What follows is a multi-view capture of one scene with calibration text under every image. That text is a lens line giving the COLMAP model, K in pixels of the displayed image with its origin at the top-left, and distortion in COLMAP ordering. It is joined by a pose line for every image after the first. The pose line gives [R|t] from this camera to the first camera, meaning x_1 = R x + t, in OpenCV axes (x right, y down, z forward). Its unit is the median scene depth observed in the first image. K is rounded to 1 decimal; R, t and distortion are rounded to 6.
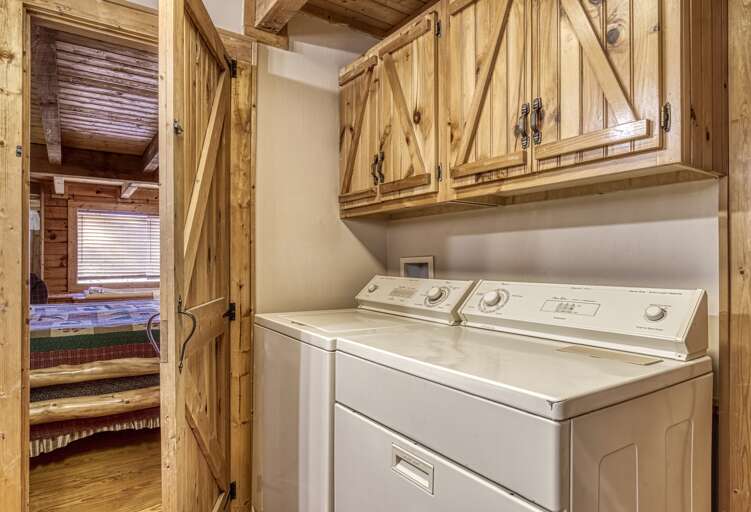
lens RADIAL K [[454.9, 0, 375.9], [0, 454.9, 258.0], [0, 0, 1]] dist [-0.001148, -0.000177]
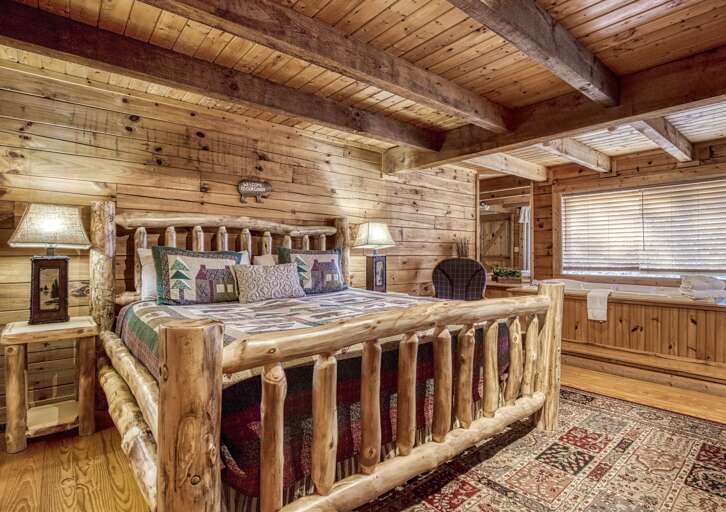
lens RADIAL K [[381.1, 0, 364.3], [0, 381.1, 253.6], [0, 0, 1]] dist [-0.005386, -0.000538]
pose [[0.106407, 0.004007, -0.994315, 0.078014], [0.002086, 0.999989, 0.004253, 0.011018], [0.994320, -0.002527, 0.106397, 0.513986]]
